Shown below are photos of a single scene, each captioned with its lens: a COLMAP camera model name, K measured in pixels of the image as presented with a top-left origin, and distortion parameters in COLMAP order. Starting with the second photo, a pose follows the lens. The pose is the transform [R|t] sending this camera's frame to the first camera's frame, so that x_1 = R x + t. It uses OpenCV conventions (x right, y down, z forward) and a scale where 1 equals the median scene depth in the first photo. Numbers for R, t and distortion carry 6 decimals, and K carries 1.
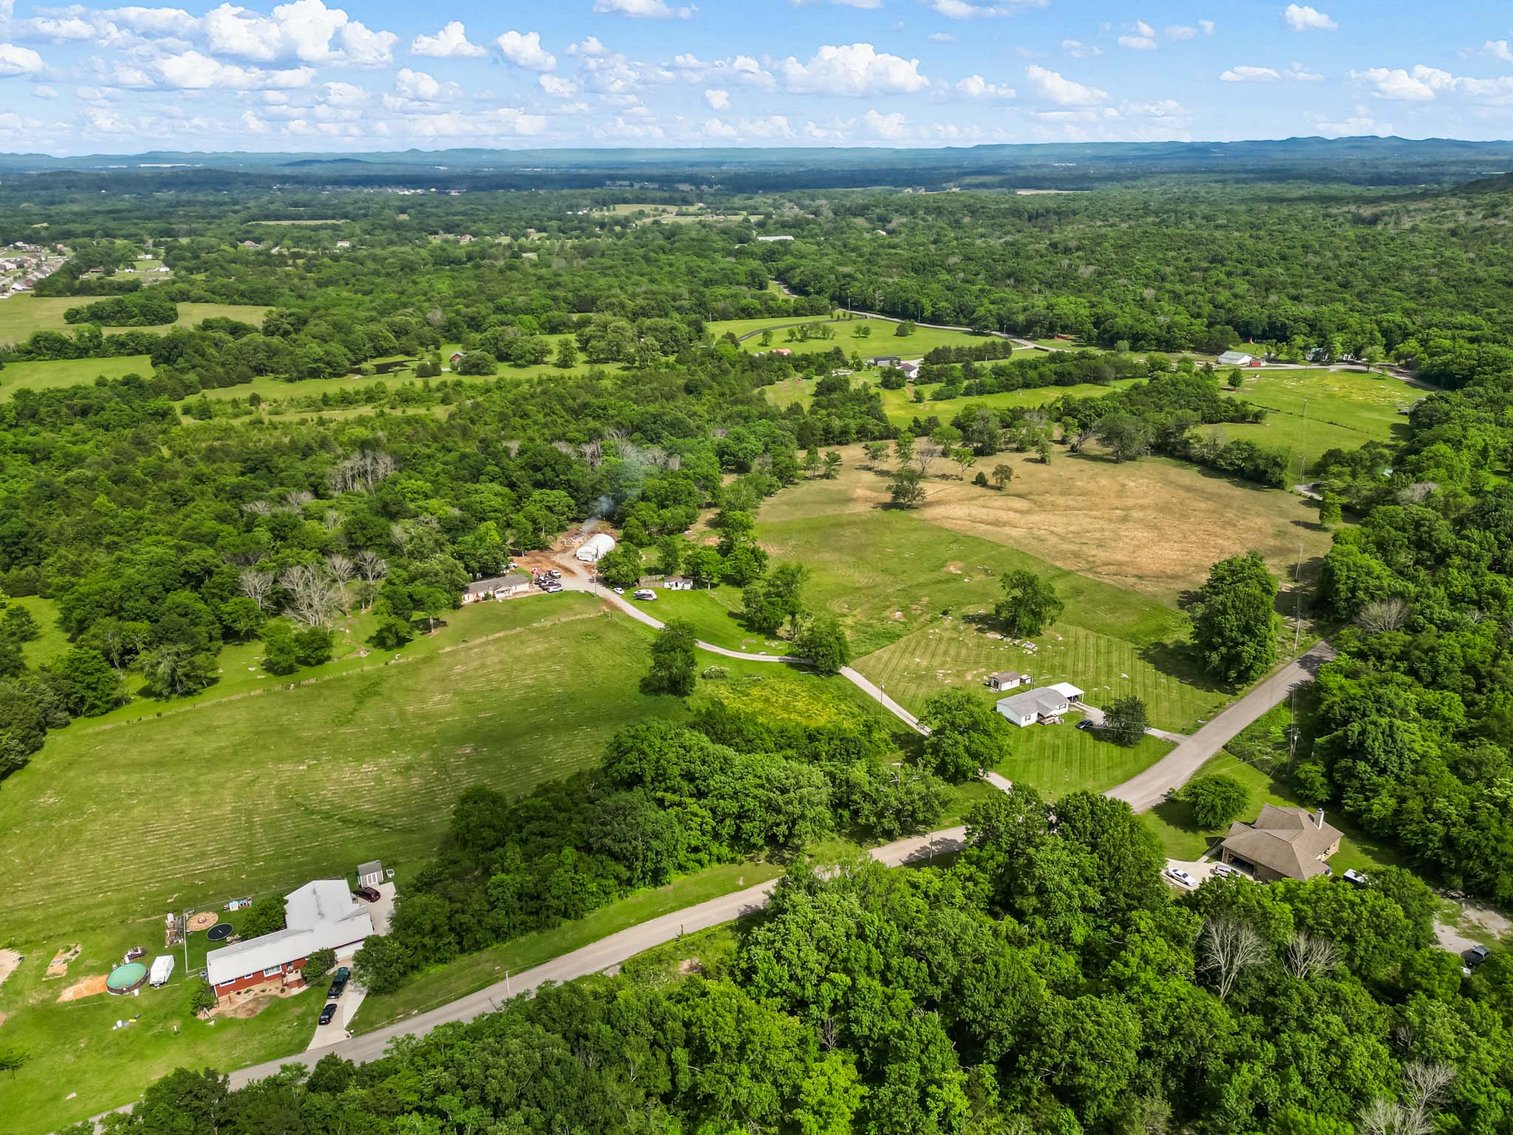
lens RADIAL K [[1074.4, 0, 752.1], [0, 1074.4, 570.7], [0, 0, 1]] dist [0.098564, -0.102443]
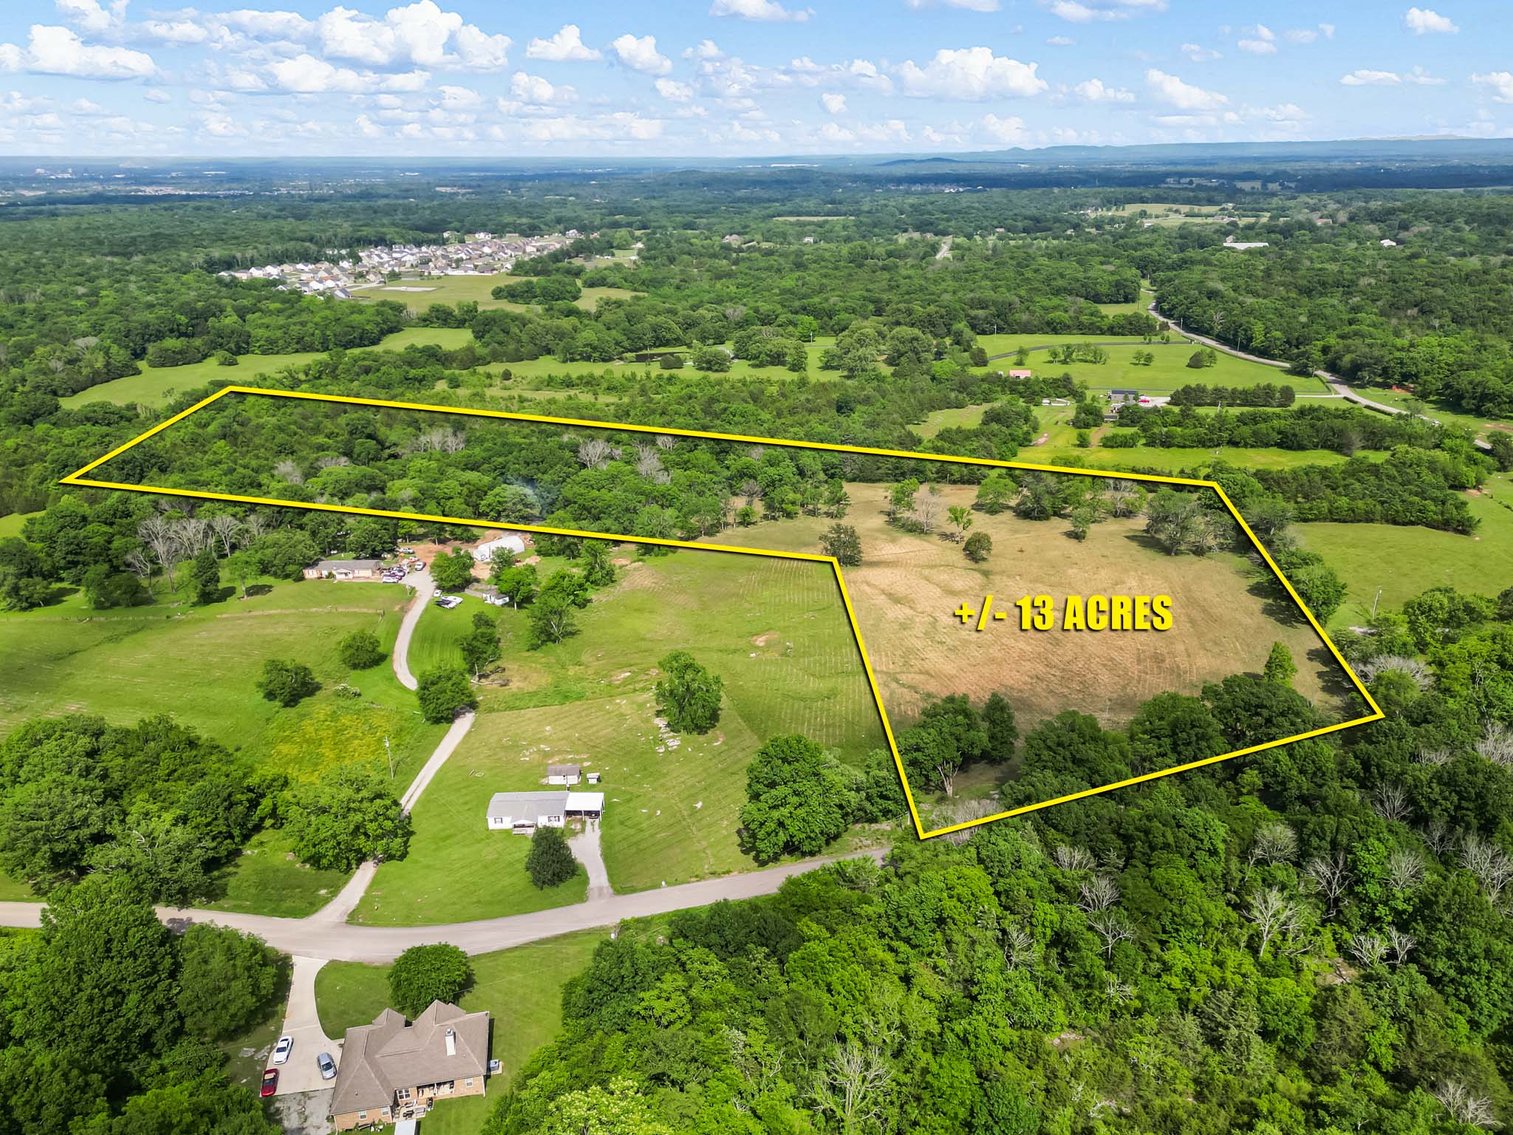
lens RADIAL K [[1074.4, 0, 752.1], [0, 1074.4, 570.7], [0, 0, 1]] dist [0.098564, -0.102443]
pose [[0.879861, 0.172398, -0.442858, 0.259784], [-0.171530, 0.984267, 0.042368, -0.042667], [0.443194, 0.038685, 0.895590, 0.104980]]
